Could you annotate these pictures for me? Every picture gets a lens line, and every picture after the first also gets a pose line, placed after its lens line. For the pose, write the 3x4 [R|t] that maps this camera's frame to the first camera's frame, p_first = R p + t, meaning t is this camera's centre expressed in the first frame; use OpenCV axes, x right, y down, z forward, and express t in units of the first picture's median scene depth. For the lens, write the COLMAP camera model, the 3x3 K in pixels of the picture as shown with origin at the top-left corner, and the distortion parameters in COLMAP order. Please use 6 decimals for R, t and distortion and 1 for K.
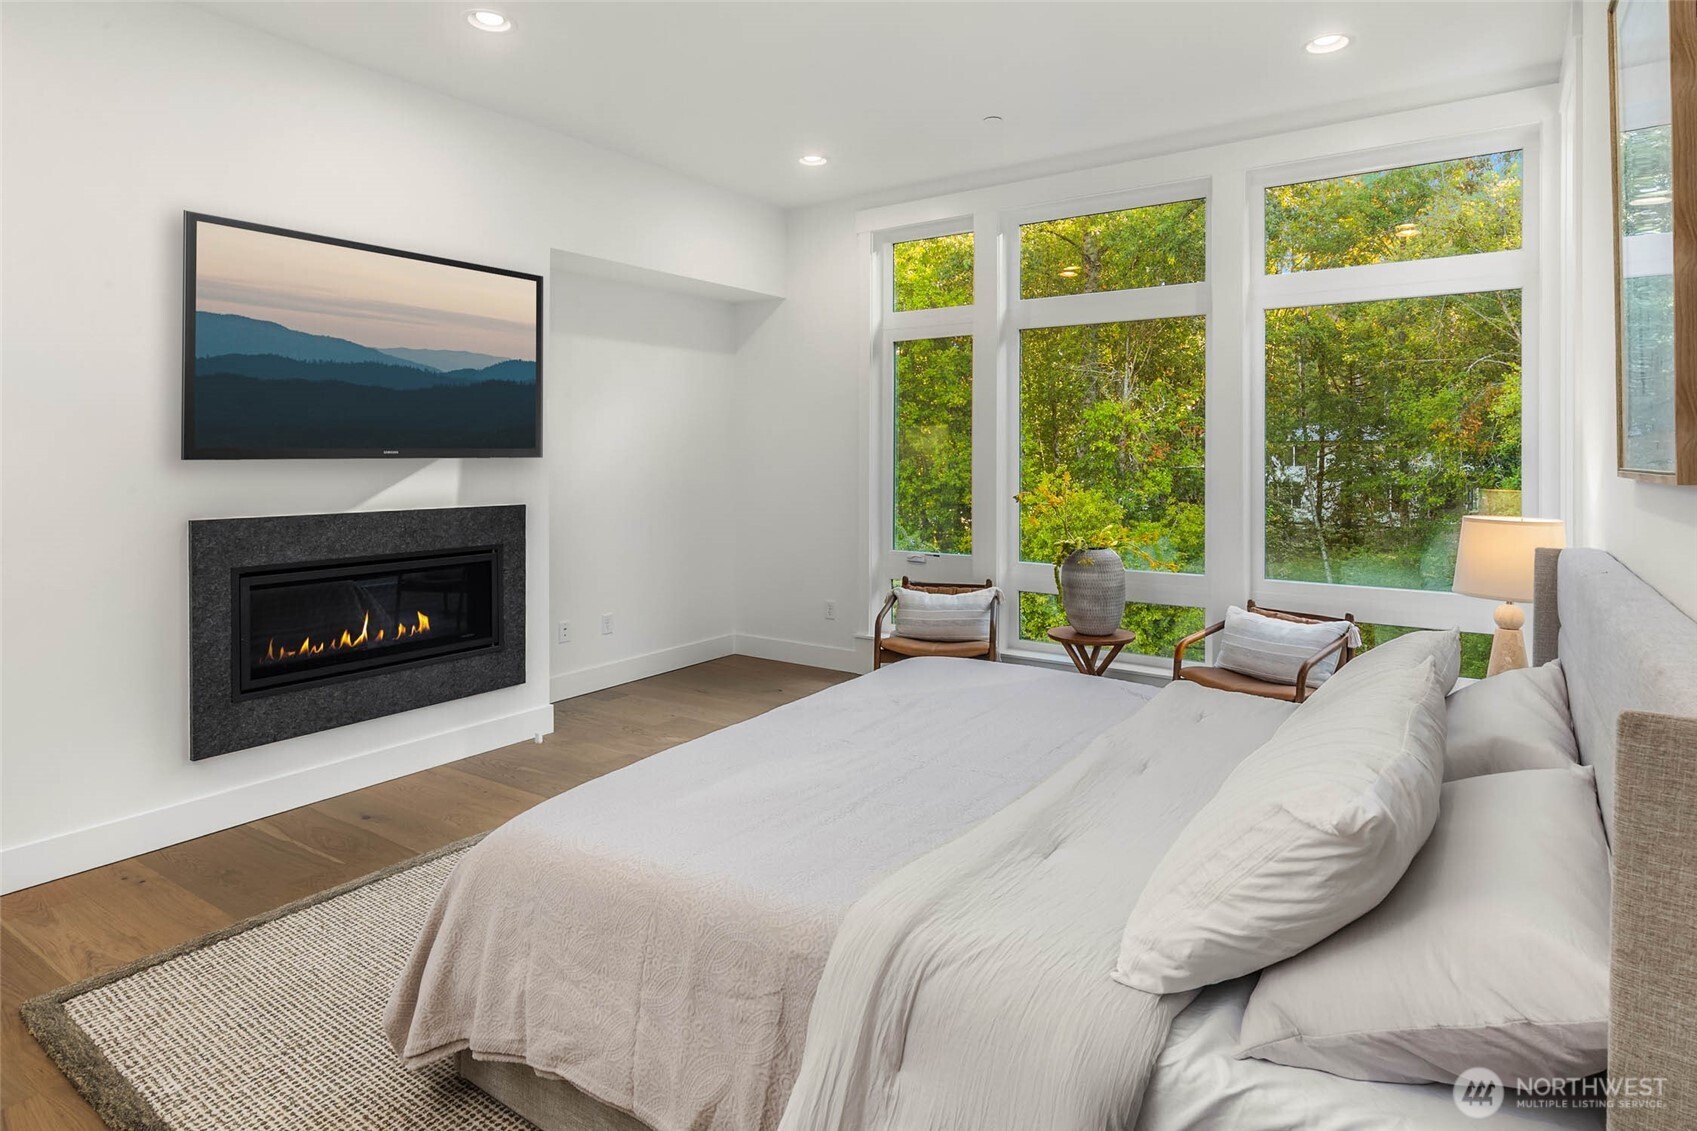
lens RADIAL K [[909.9, 0, 851.7], [0, 909.9, 449.8], [0, 0, 1]] dist [0.003434, 0.000172]
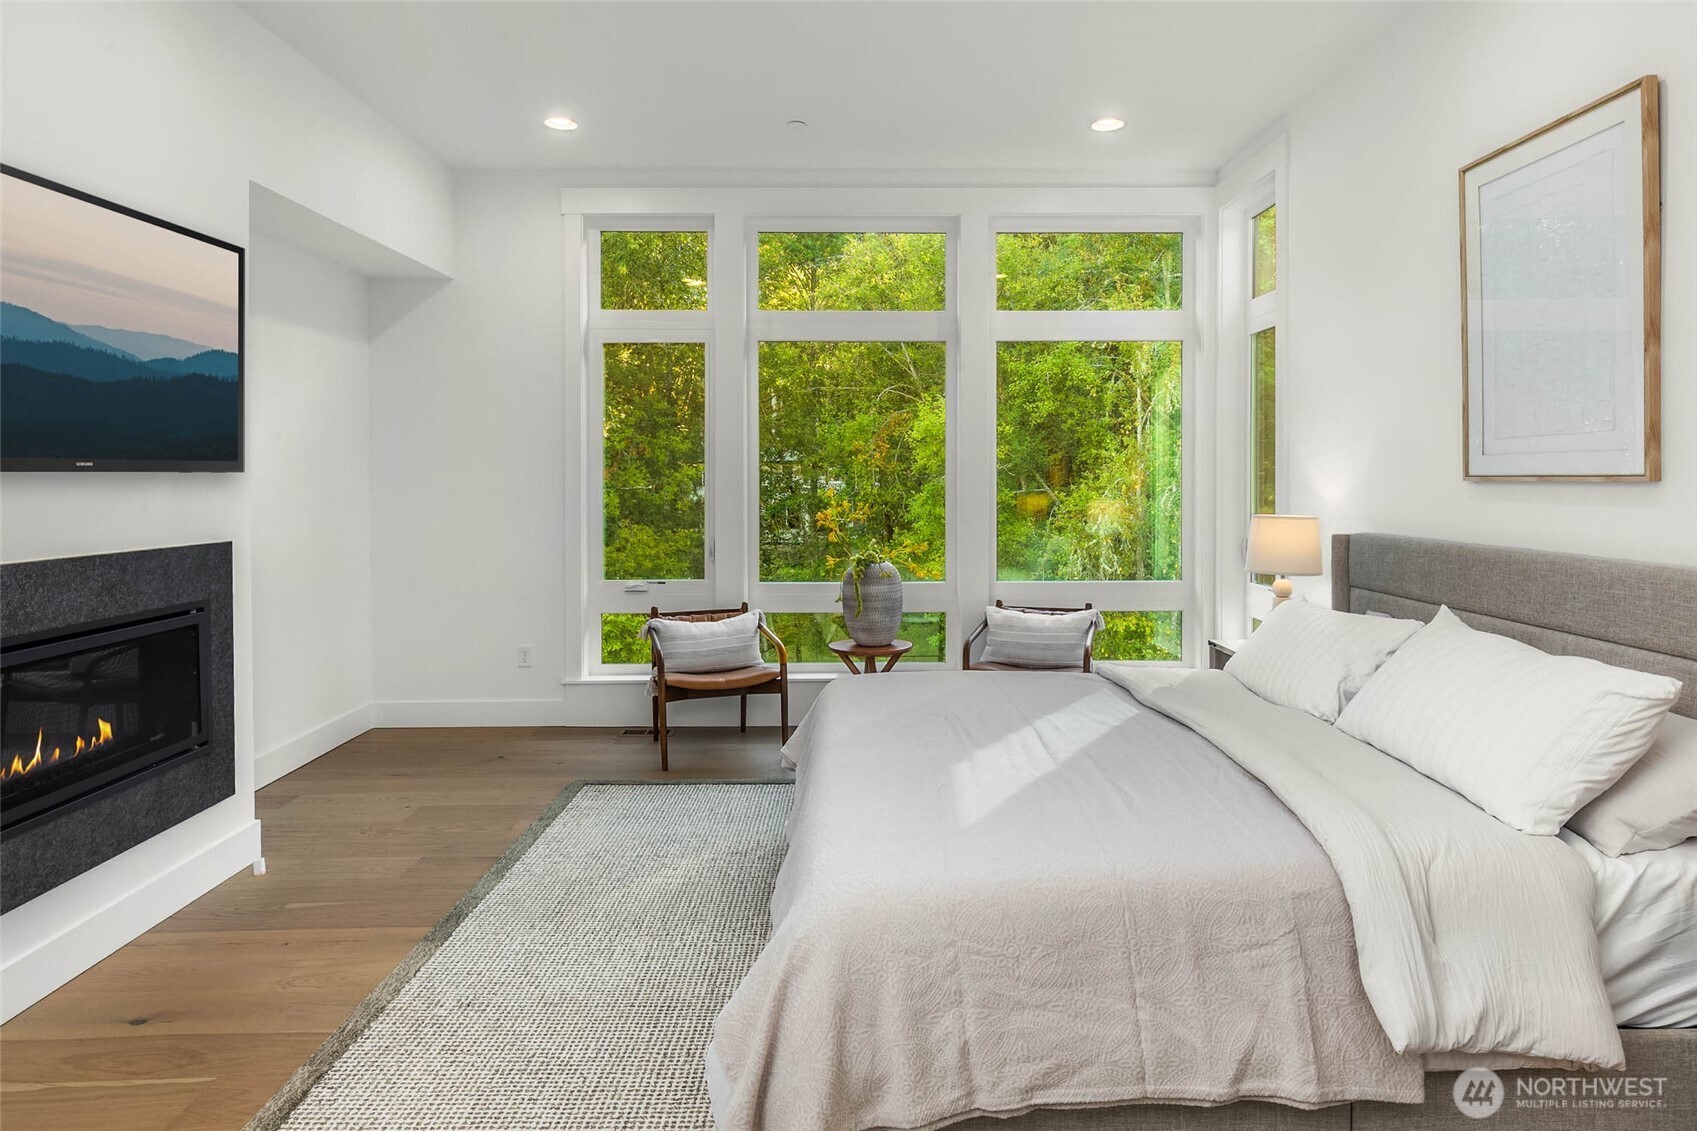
lens RADIAL K [[1003.0, 0, 845.4], [0, 1003.0, 484.0], [0, 0, 1]] dist [0.003294, -0.000870]
pose [[0.821282, -0.007688, 0.570471, -0.437340], [0.000125, 0.999912, 0.013295, 0.006317], [-0.570523, -0.010848, 0.821210, 0.100829]]
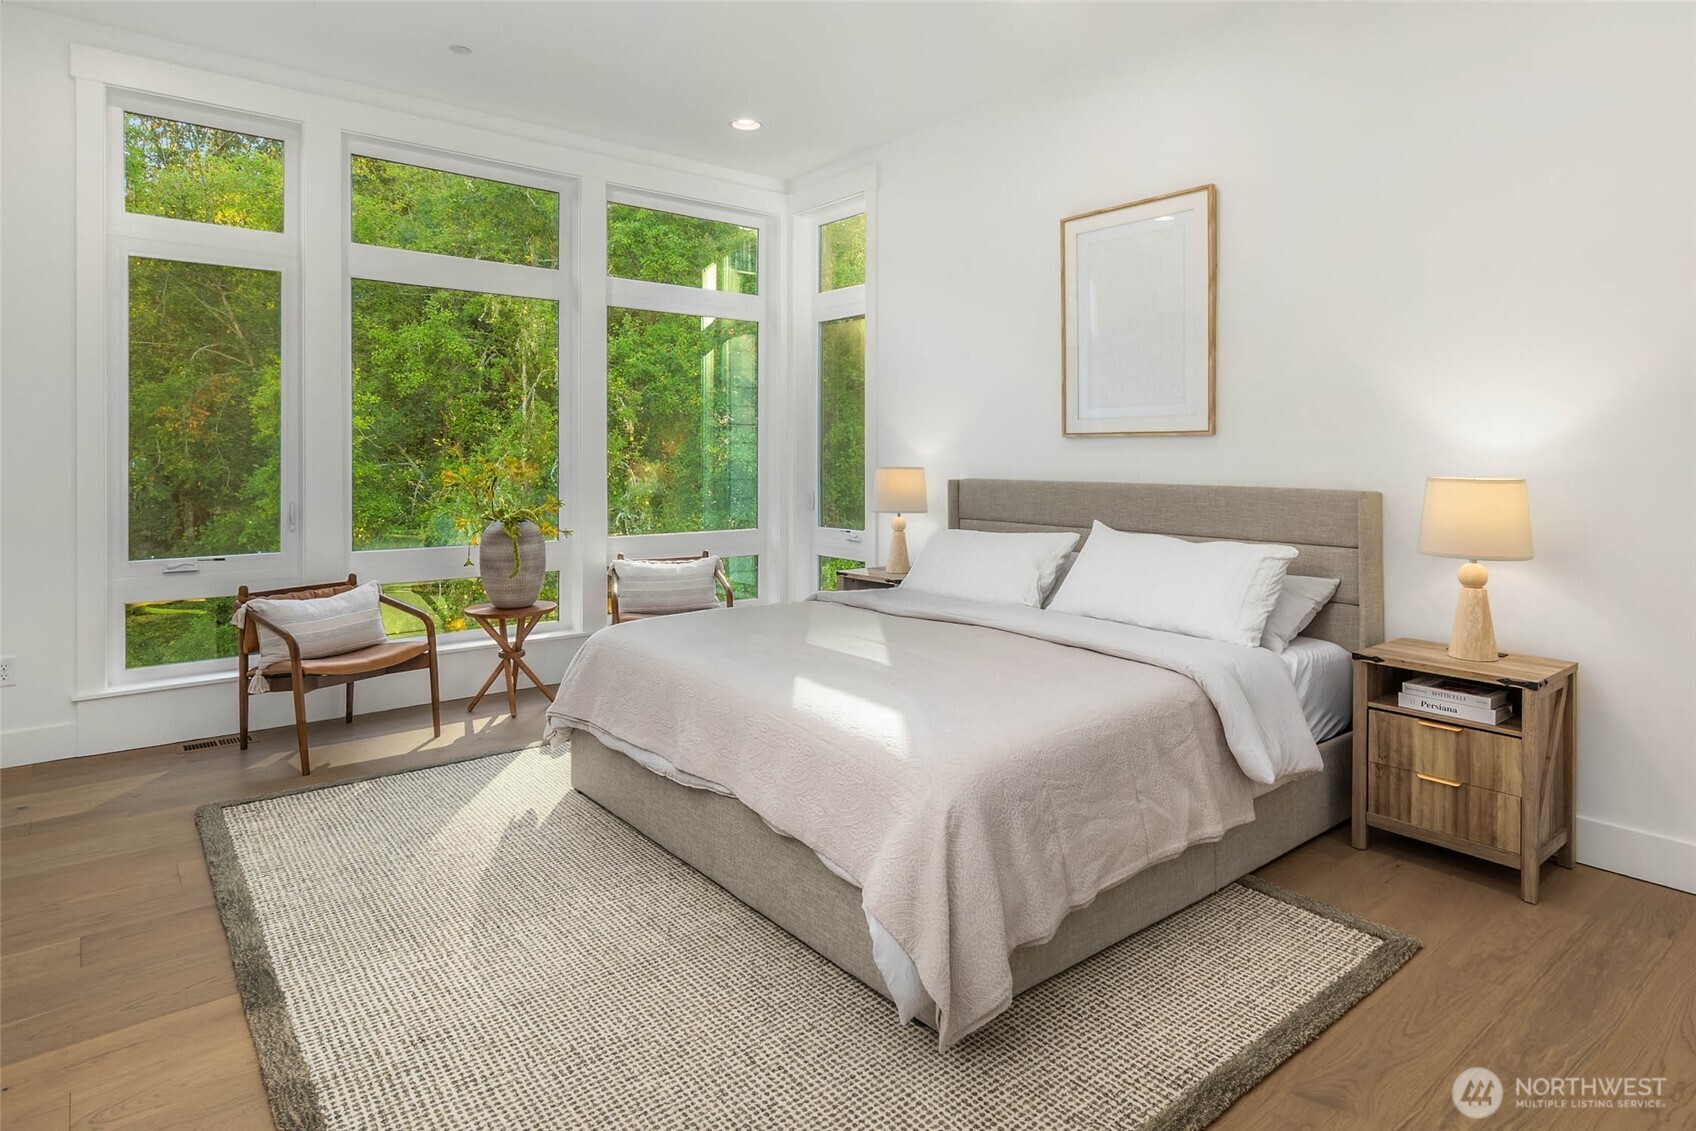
lens RADIAL K [[953.7, 0, 852.2], [0, 953.7, 460.6], [0, 0, 1]] dist [0.005409, -0.001253]
pose [[0.283290, -0.006516, 0.959012, -0.677883], [-0.009663, 0.999907, 0.009648, 0.031912], [-0.958986, -0.012000, 0.283200, 0.386949]]
